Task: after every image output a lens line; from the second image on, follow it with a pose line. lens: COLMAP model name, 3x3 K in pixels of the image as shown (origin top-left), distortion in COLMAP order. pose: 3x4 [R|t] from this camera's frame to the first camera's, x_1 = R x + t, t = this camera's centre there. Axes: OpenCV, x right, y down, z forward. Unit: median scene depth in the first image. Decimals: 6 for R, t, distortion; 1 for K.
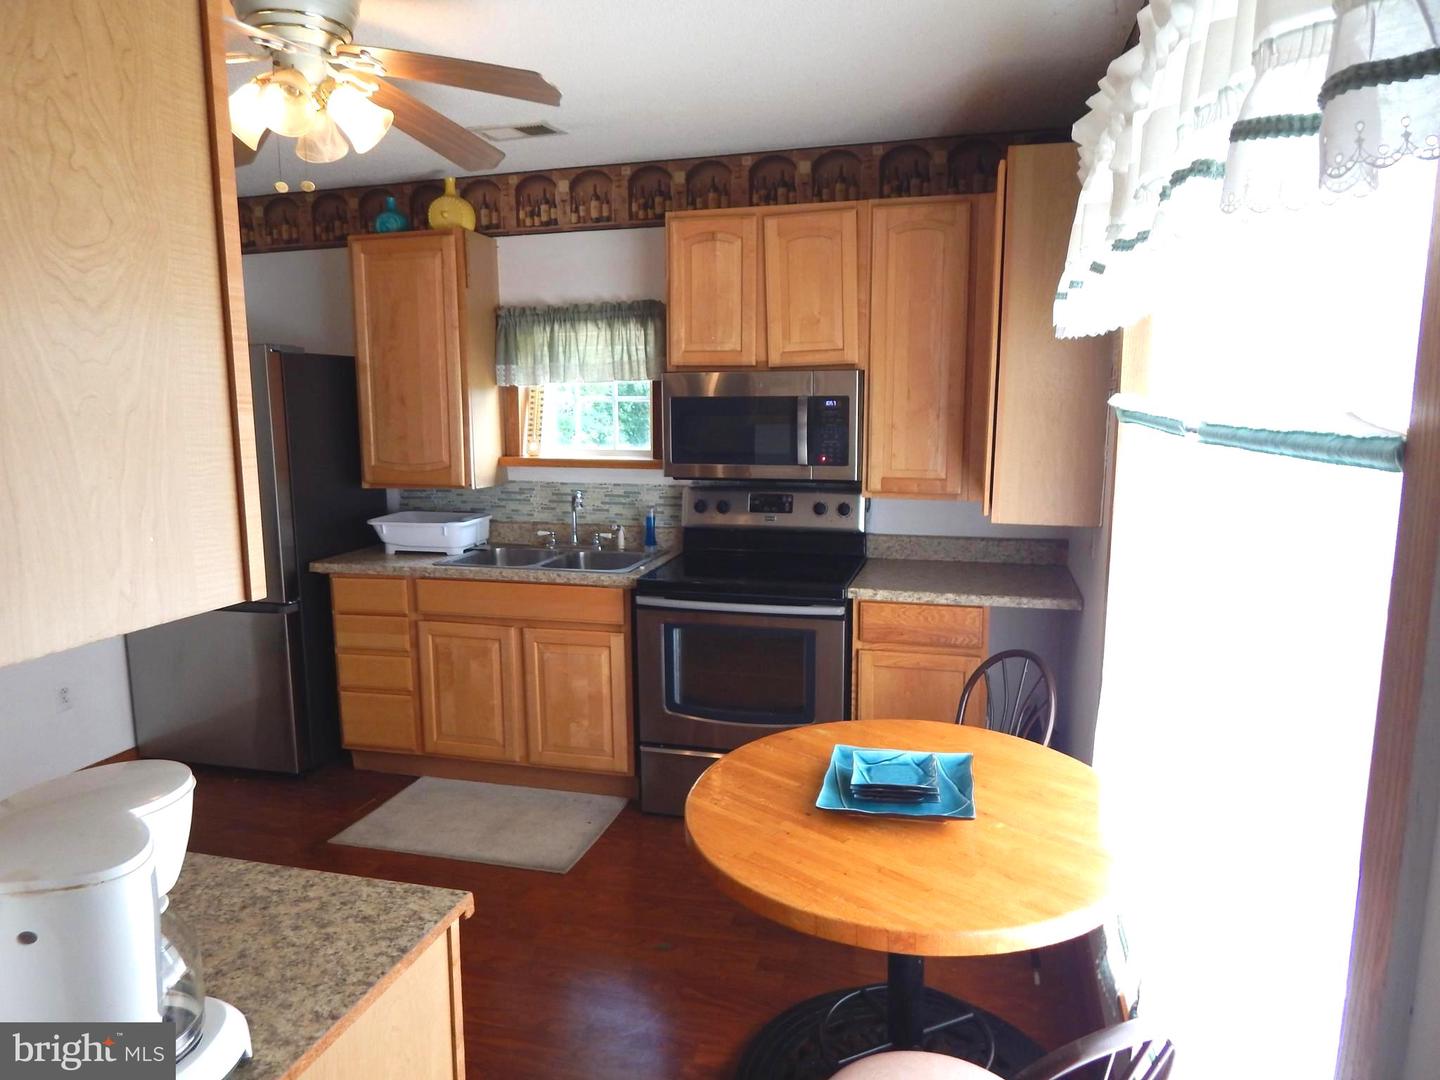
lens RADIAL K [[938.9, 0, 730.7], [0, 938.9, 538.9], [0, 0, 1]] dist [0.005122, -0.017387]
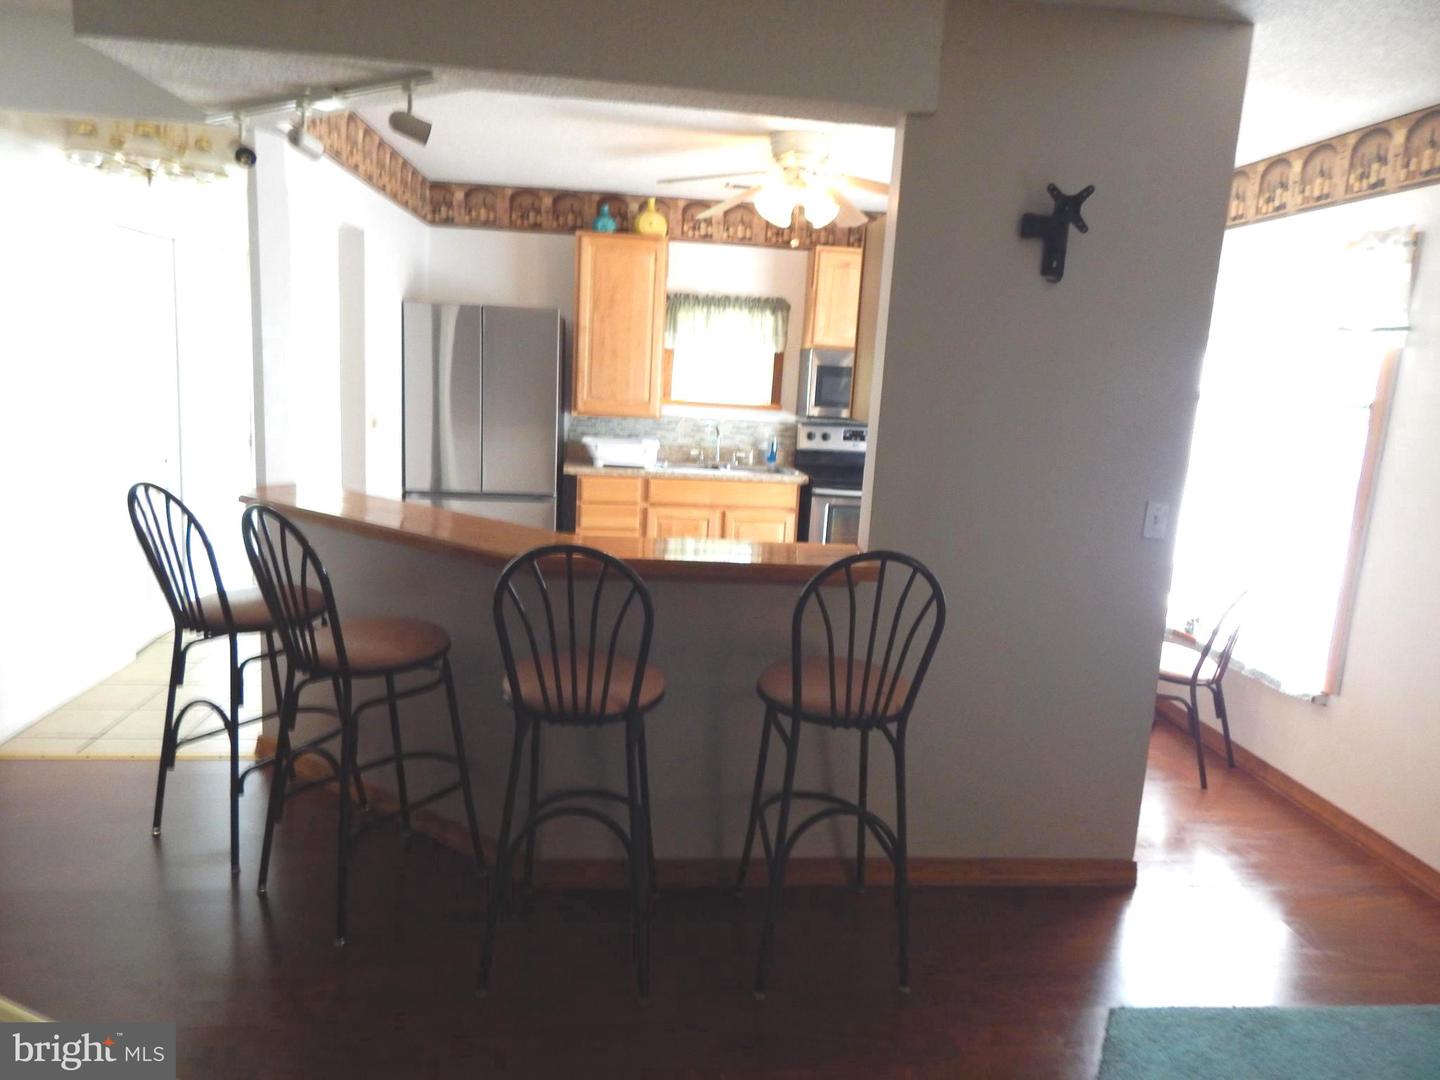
lens RADIAL K [[938.9, 0, 727.9], [0, 938.9, 545.5], [0, 0, 1]] dist [0.005122, -0.017387]
pose [[0.936432, -0.007248, 0.350775, -0.688565], [-0.012759, 0.998422, 0.054691, 0.060526], [-0.350618, -0.055690, 0.934861, -0.398119]]
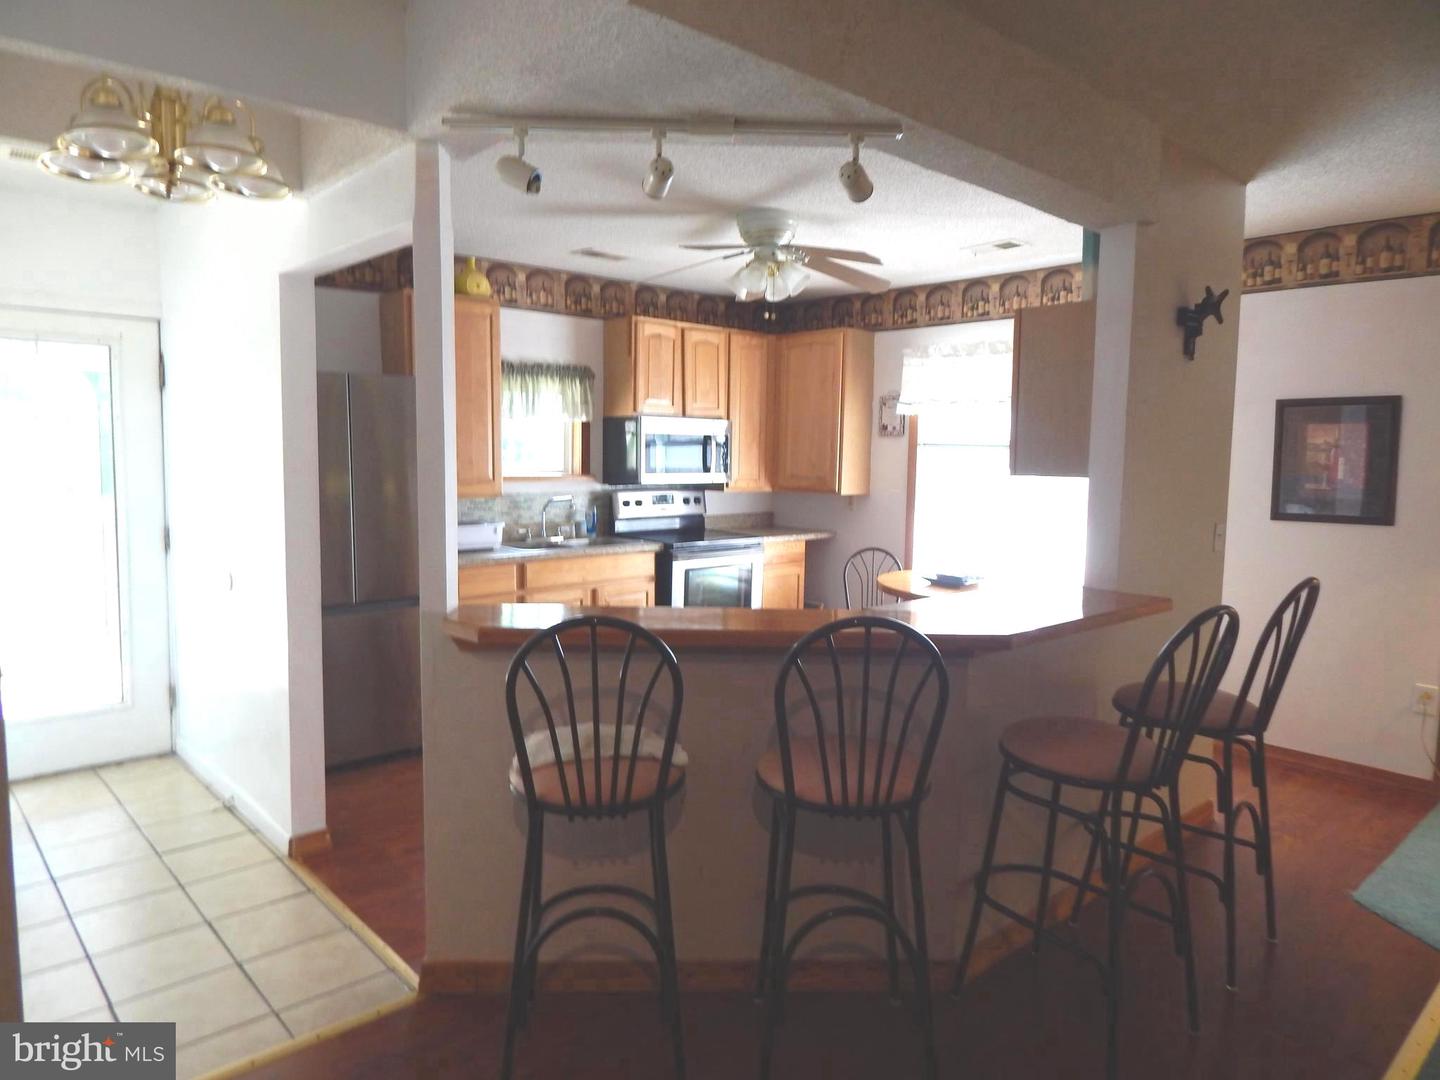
lens RADIAL K [[938.9, 0, 714.2], [0, 938.9, 525.2], [0, 0, 1]] dist [0.005122, -0.017387]
pose [[0.552379, -0.050614, 0.832055, -1.200993], [0.101163, 0.994848, -0.006643, 0.023662], [-0.827432, 0.087842, 0.554653, 0.038074]]
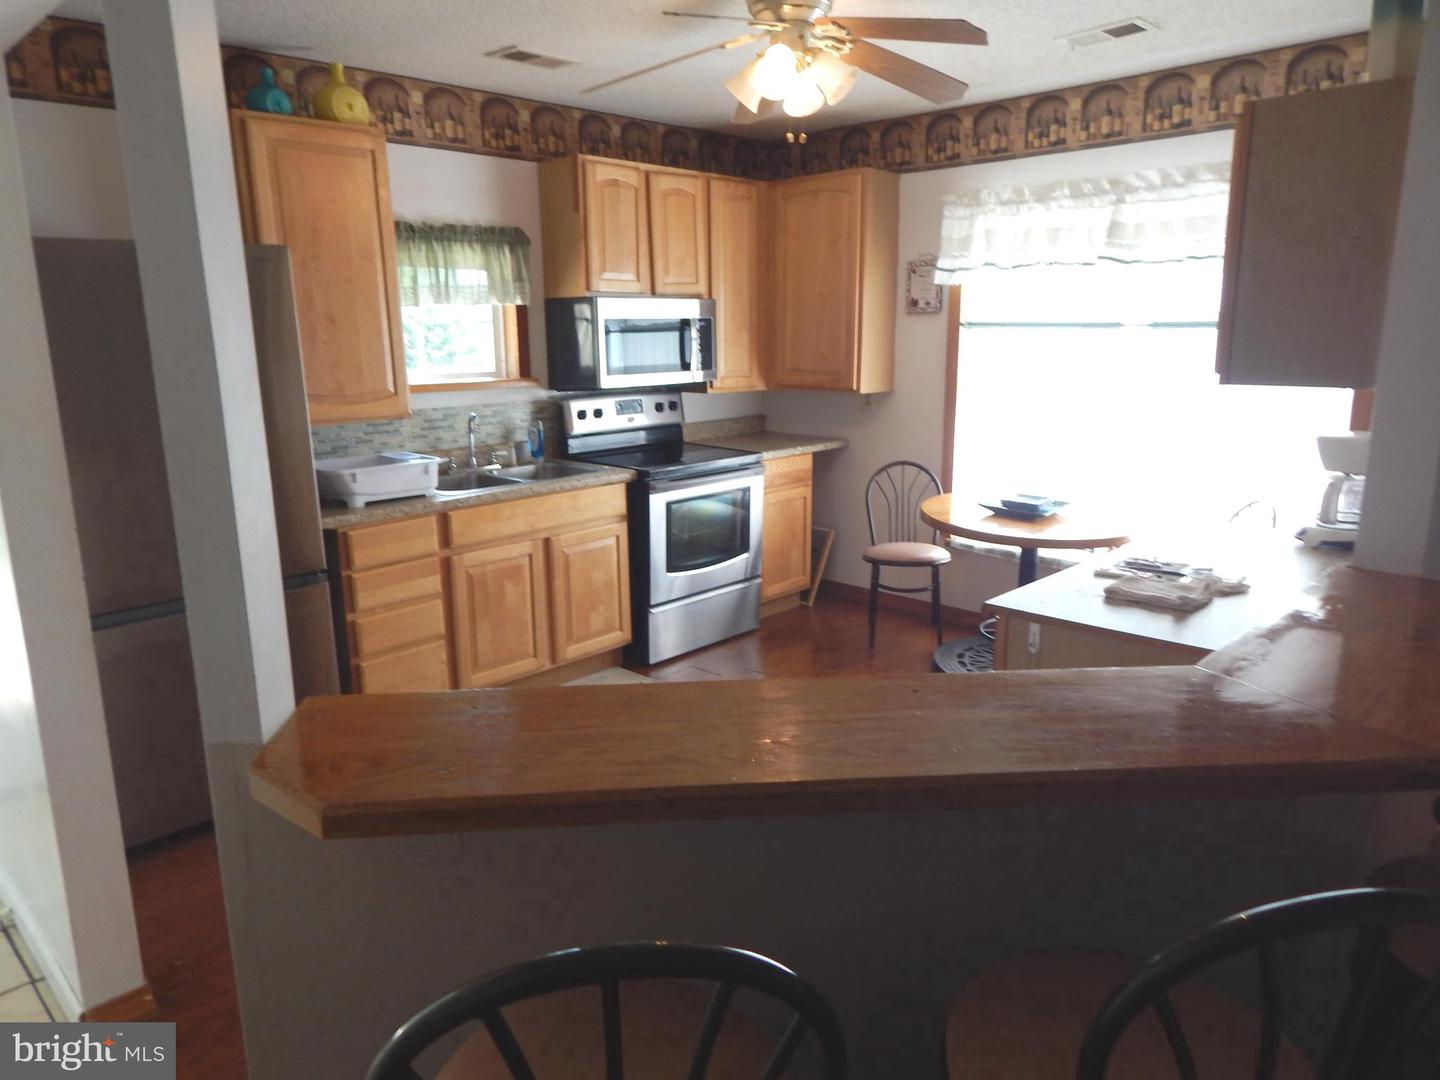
lens RADIAL K [[938.9, 0, 712.2], [0, 938.9, 534.9], [0, 0, 1]] dist [0.005122, -0.017387]
pose [[0.499238, -0.189237, 0.845548, -0.940022], [0.132391, 0.981060, 0.141397, -0.031654], [-0.856291, 0.041352, 0.514836, 0.267257]]
